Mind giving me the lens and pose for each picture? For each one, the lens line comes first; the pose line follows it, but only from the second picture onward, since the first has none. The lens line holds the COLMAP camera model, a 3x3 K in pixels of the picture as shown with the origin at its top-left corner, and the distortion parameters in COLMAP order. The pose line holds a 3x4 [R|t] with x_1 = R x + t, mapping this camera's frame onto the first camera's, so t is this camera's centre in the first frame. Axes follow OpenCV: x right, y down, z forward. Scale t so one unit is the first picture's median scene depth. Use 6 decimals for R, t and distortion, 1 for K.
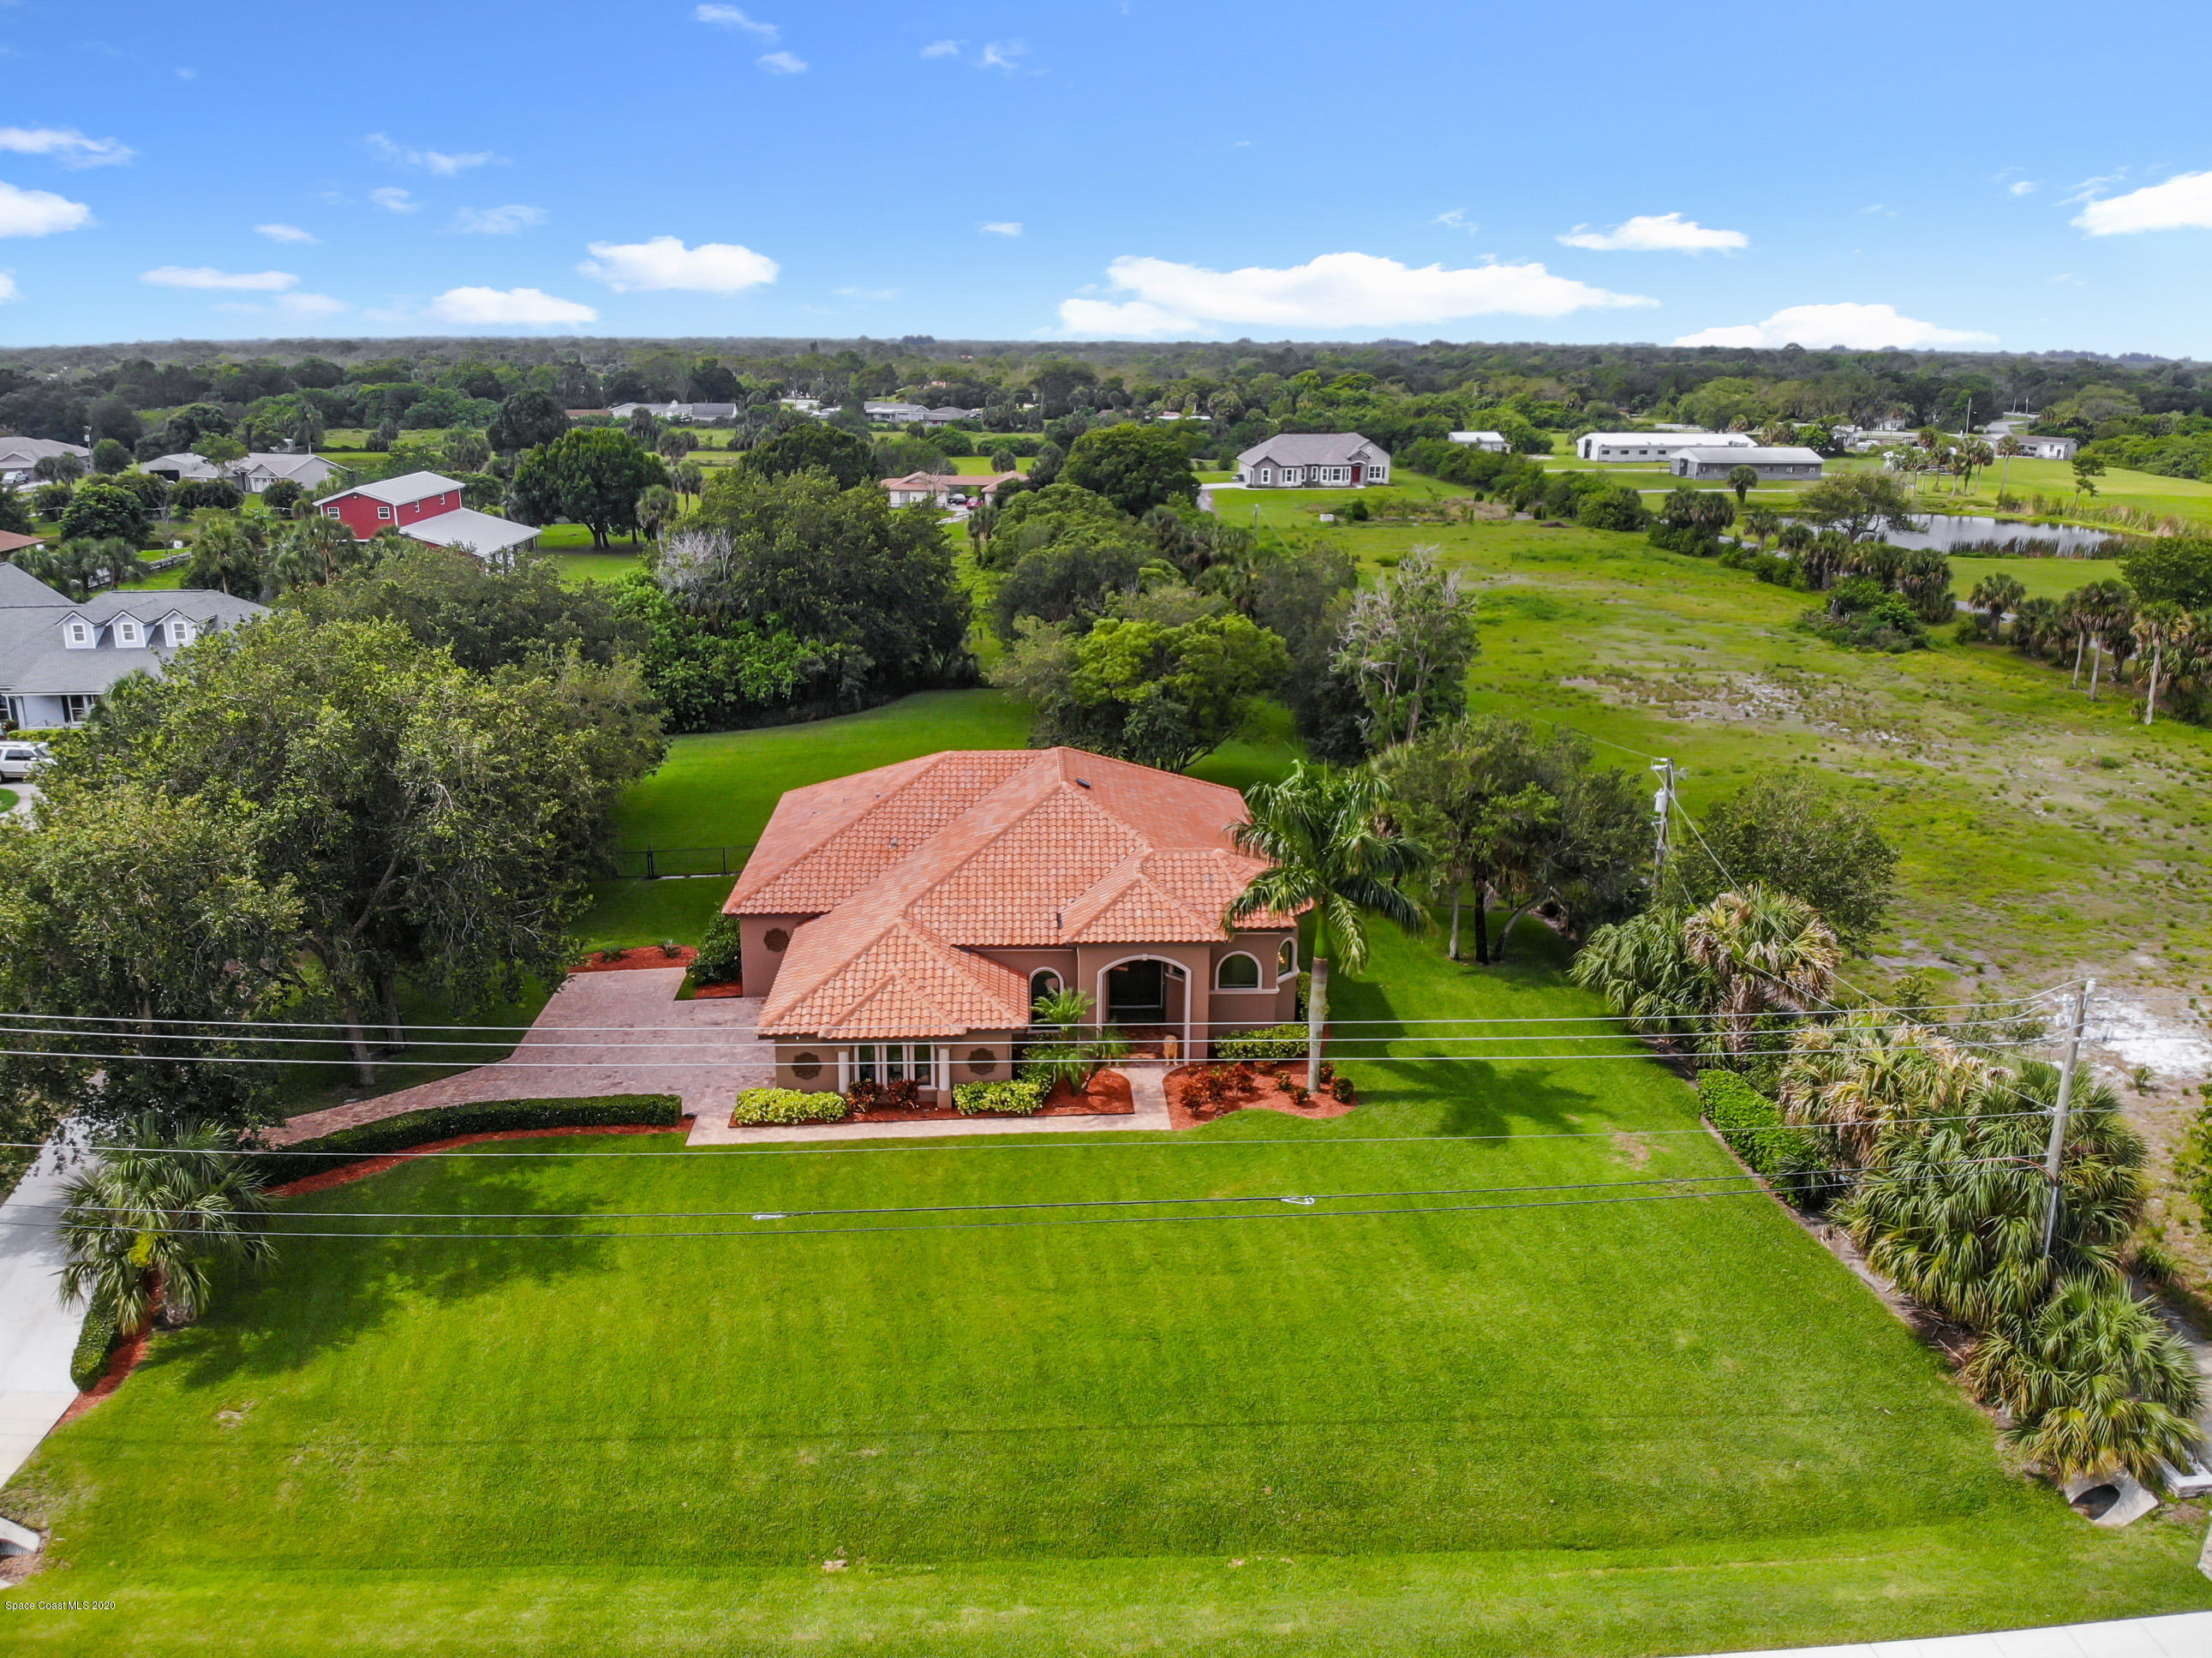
lens RADIAL K [[1581.0, 0, 1152.3], [0, 1581.0, 736.7], [0, 0, 1]] dist [0.028036, -0.086398]
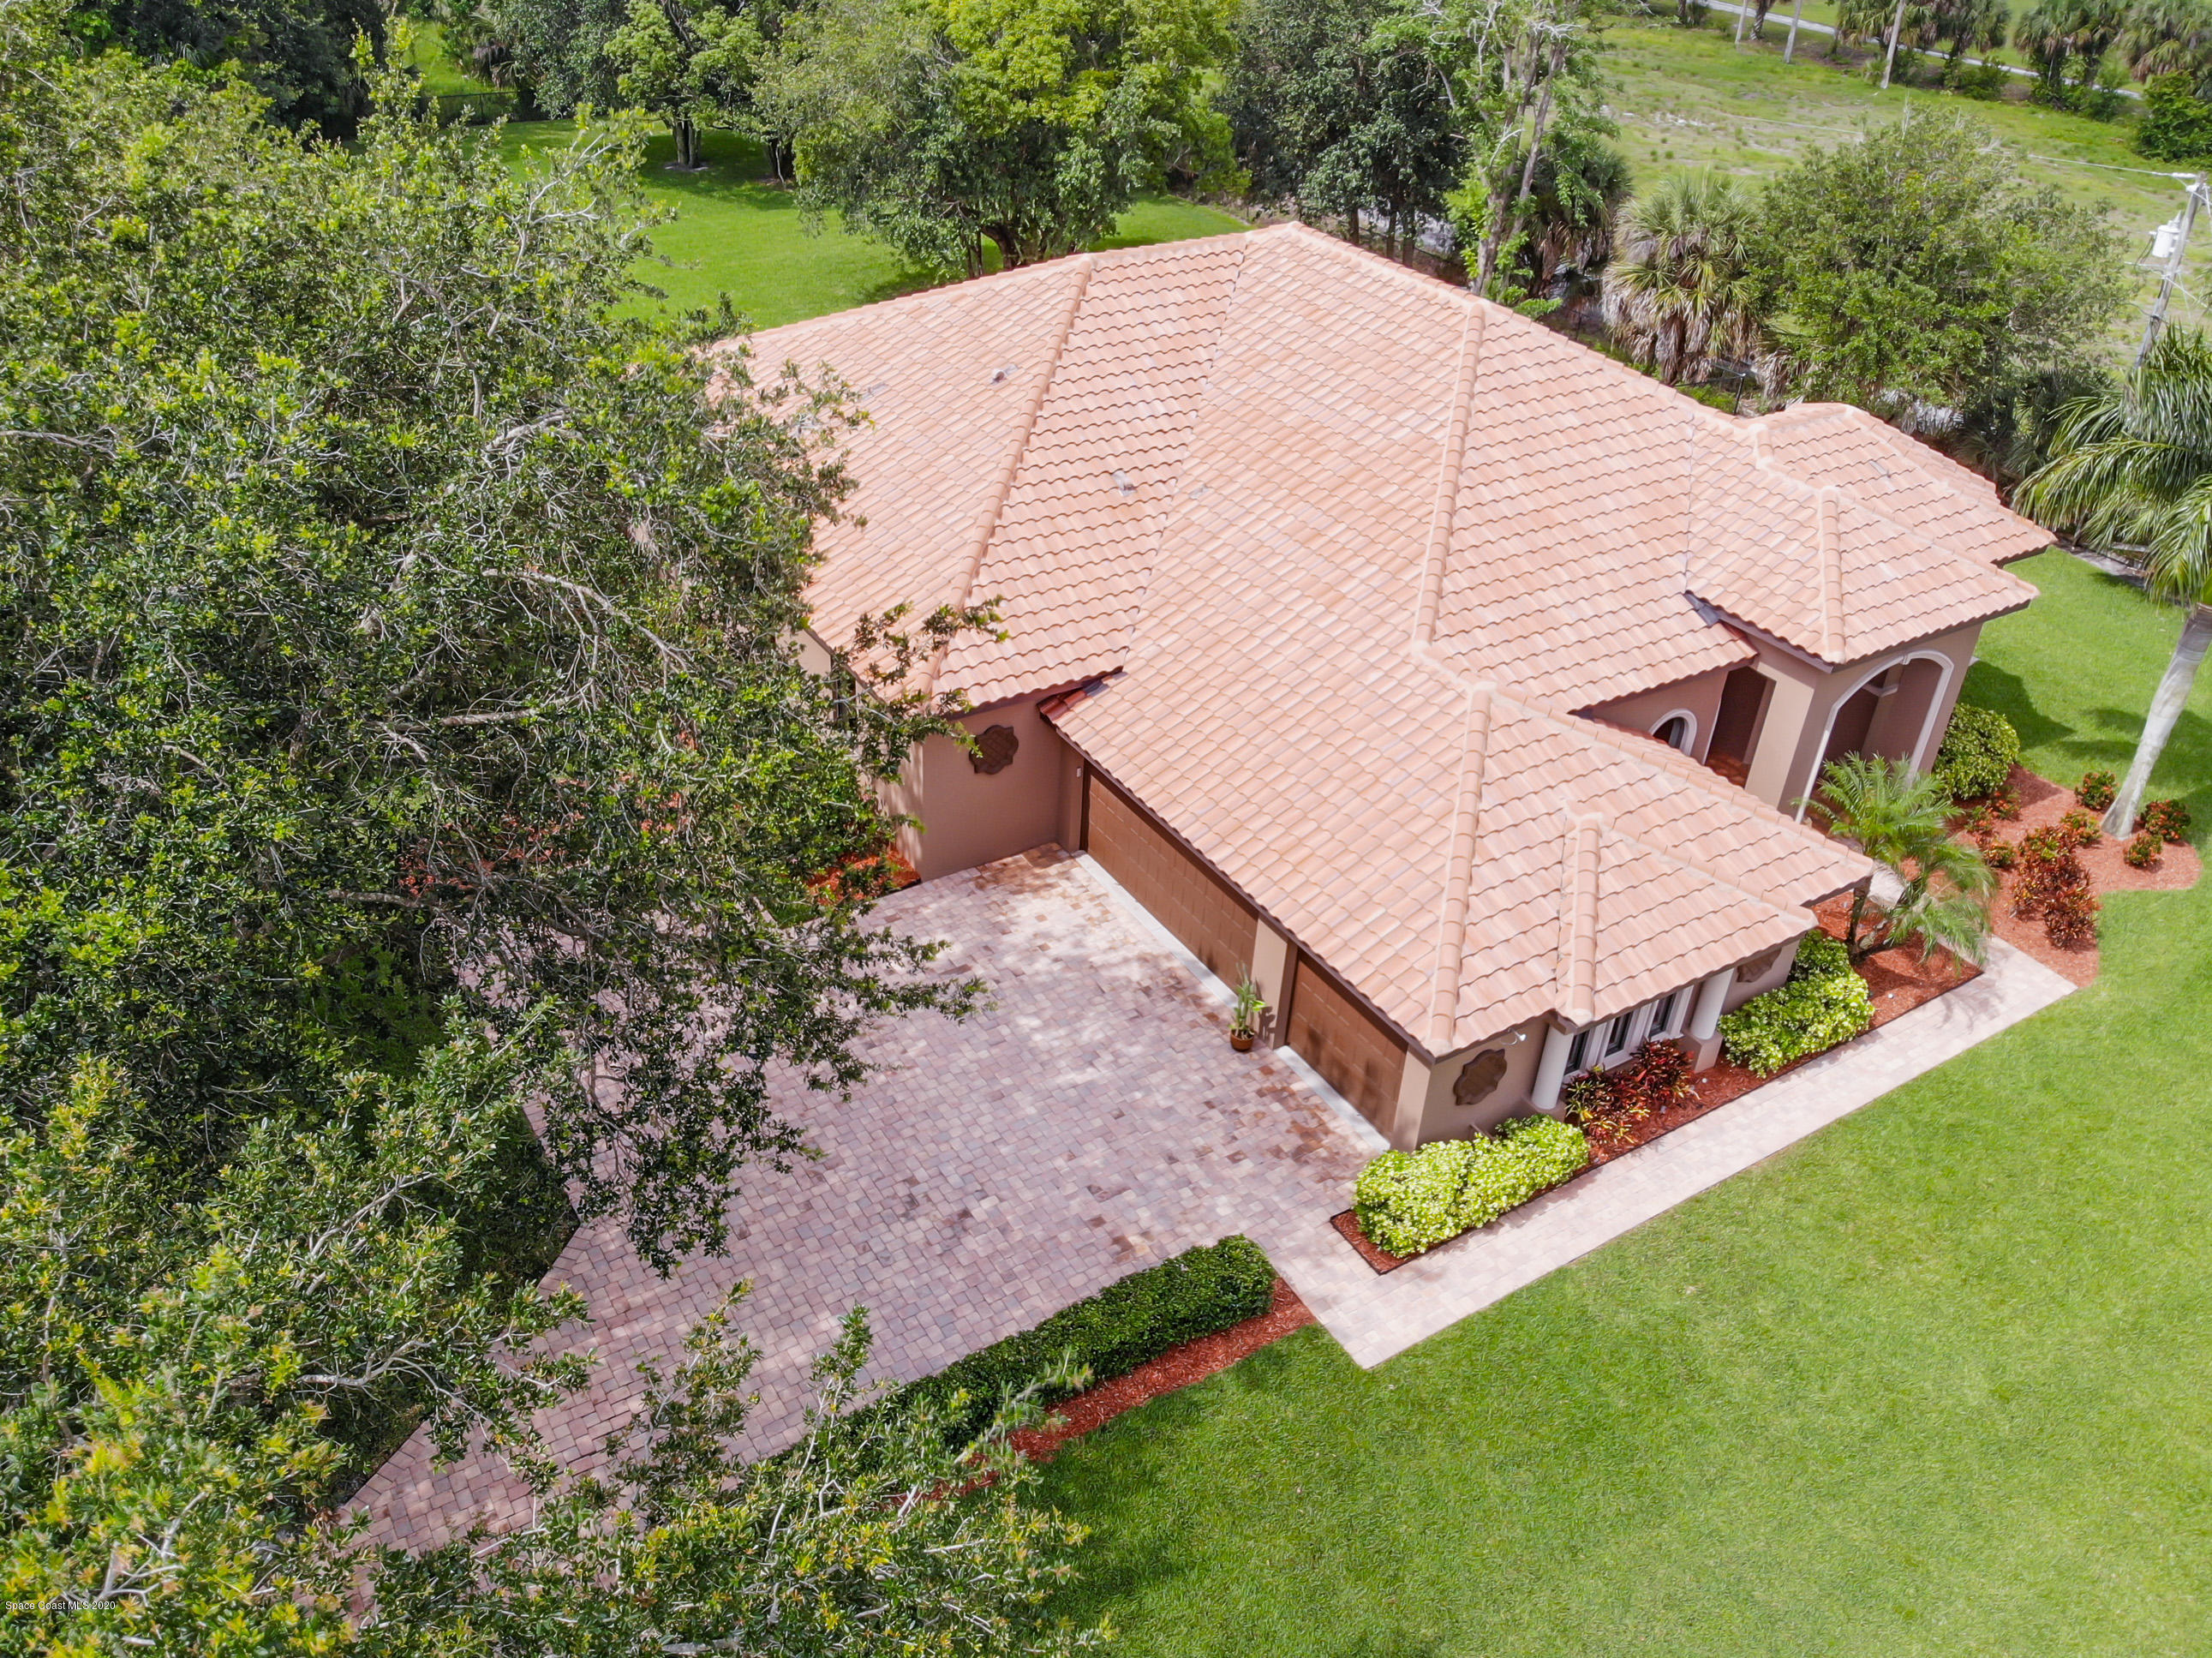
lens RADIAL K [[1663.9, 0, 1106.0], [0, 1663.9, 829.0], [0, 0, 1]] dist [0.173141, -0.406012]
pose [[0.888941, -0.233319, 0.394141, -0.440309], [0.072518, 0.921369, 0.381866, -0.030199], [-0.452245, -0.310874, 0.835962, 0.649790]]
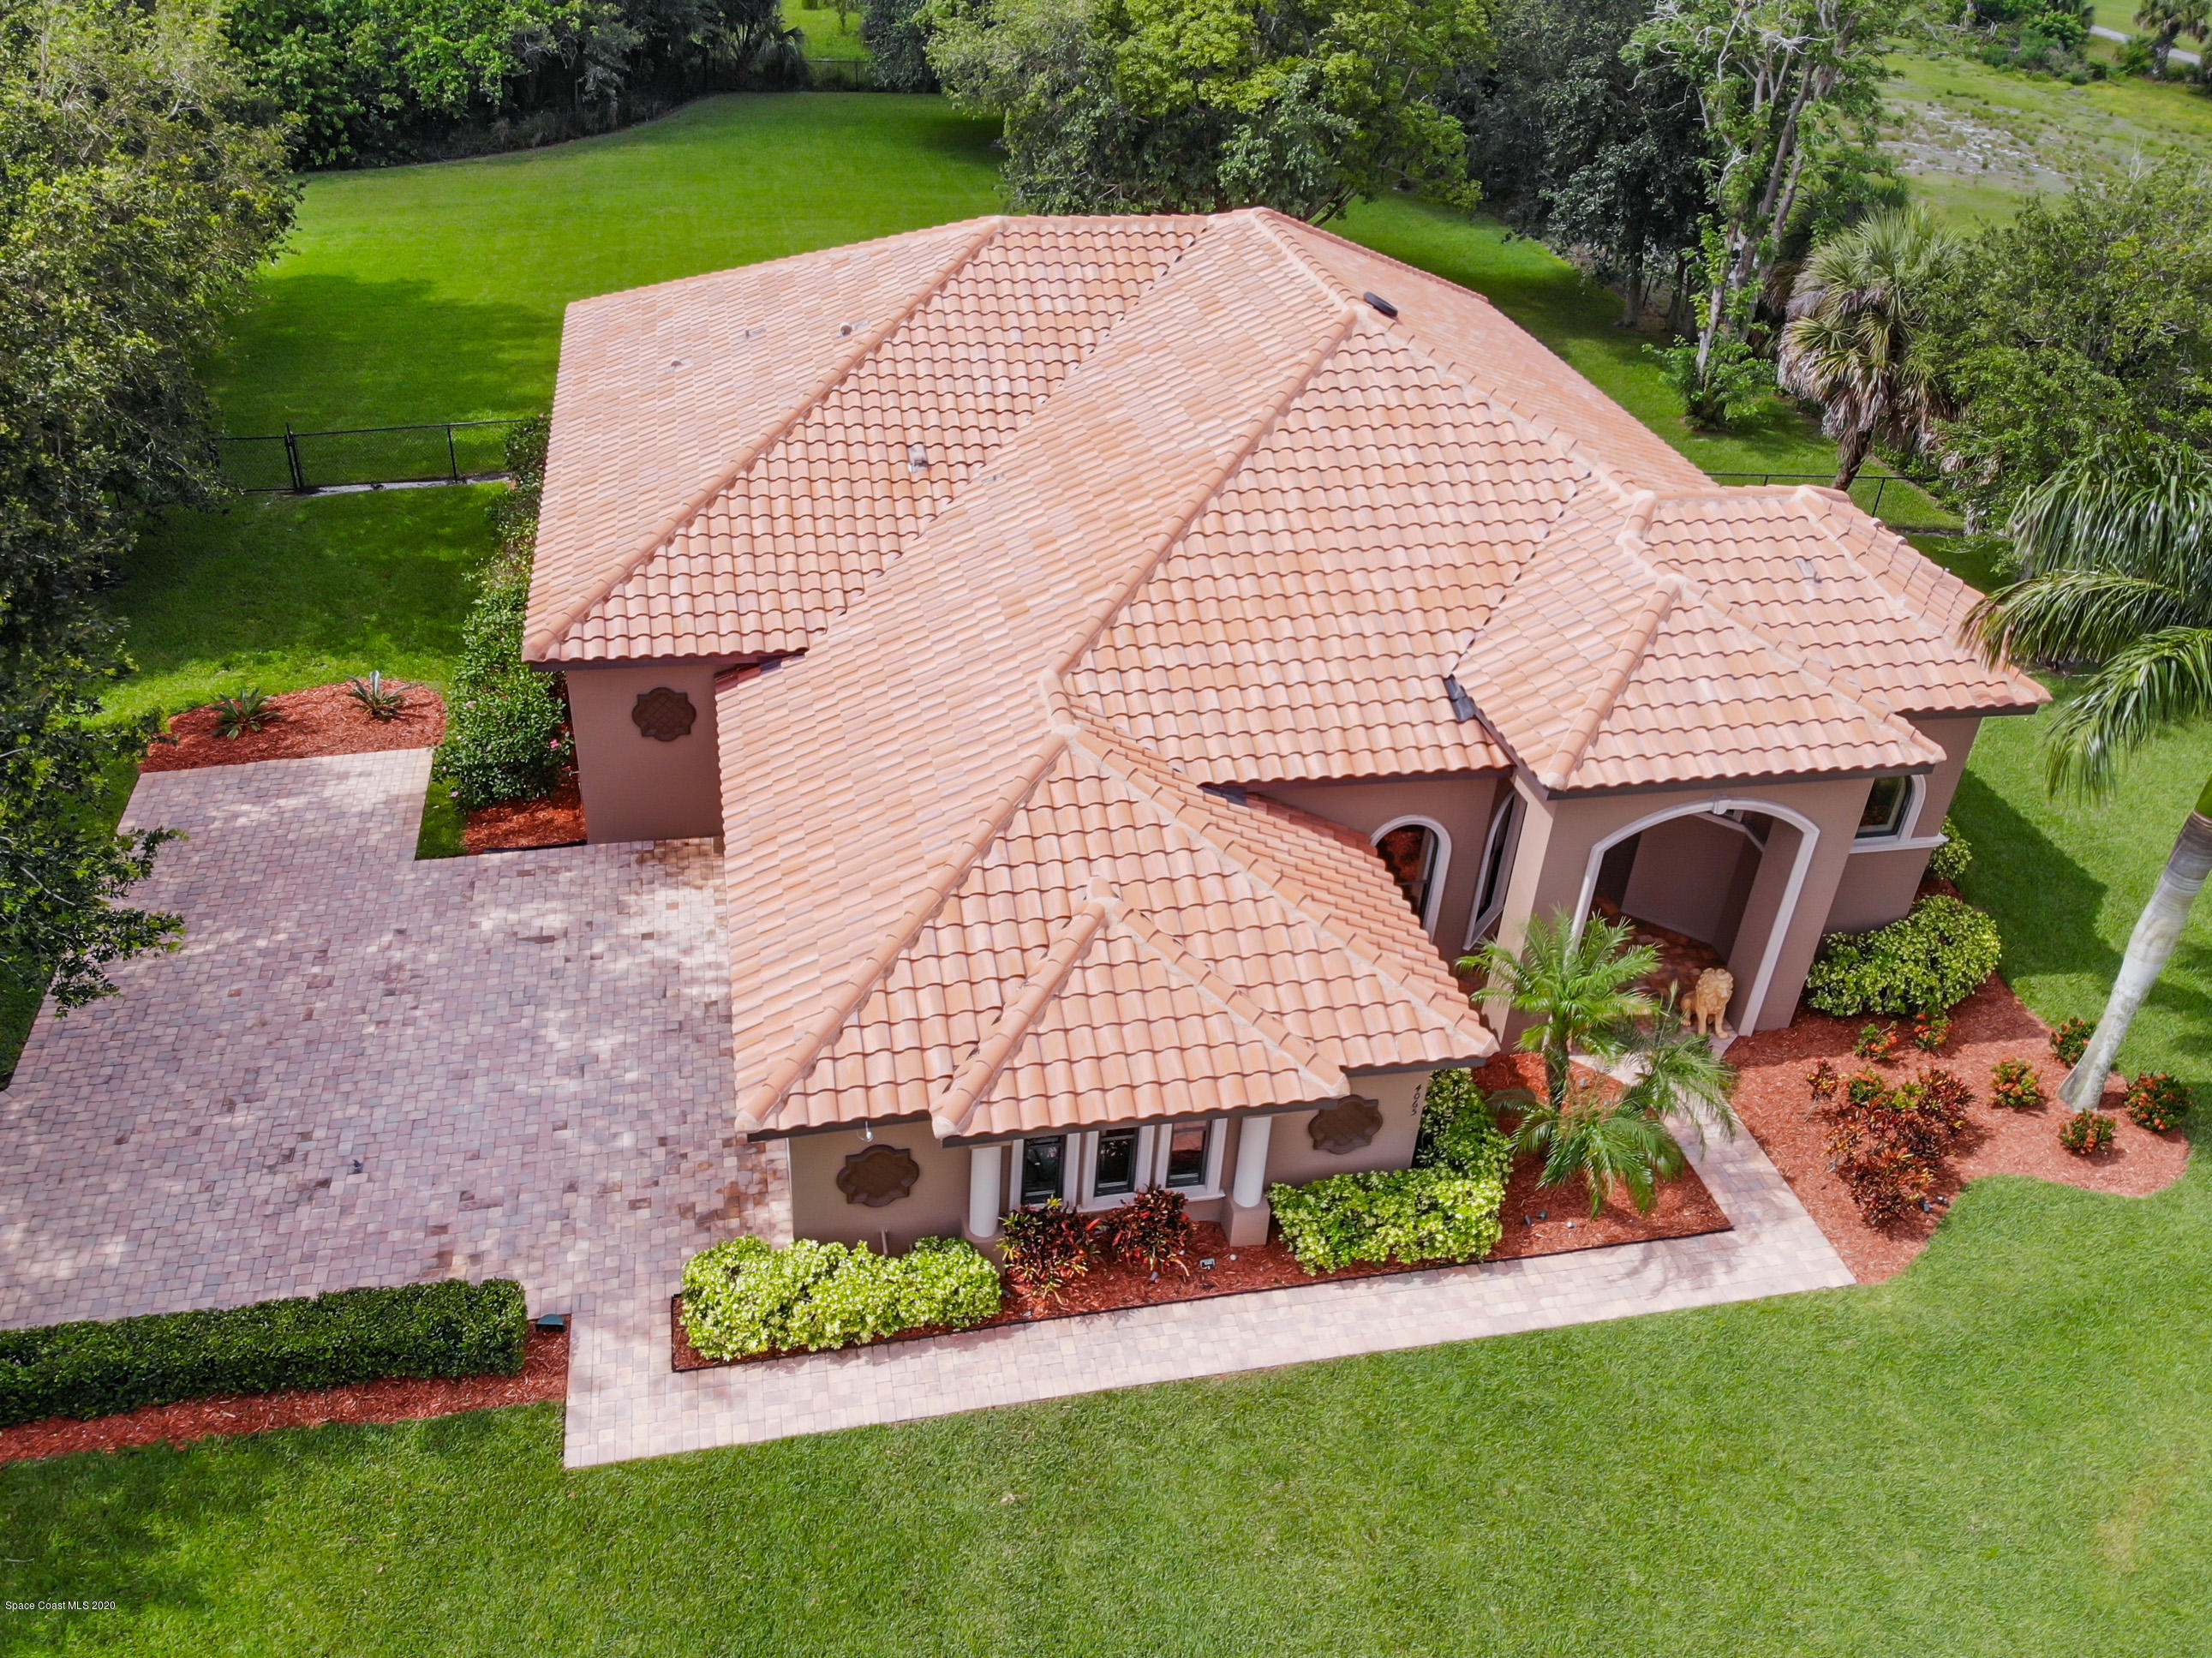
lens RADIAL K [[1685.7, 0, 1106.0], [0, 1685.7, 829.0], [0, 0, 1]] dist [0.220911, -0.533635]
pose [[0.991642, -0.035693, 0.123982, -0.199675], [-0.010158, 0.936387, 0.350822, 0.001171], [-0.128617, -0.349149, 0.928199, 0.628035]]
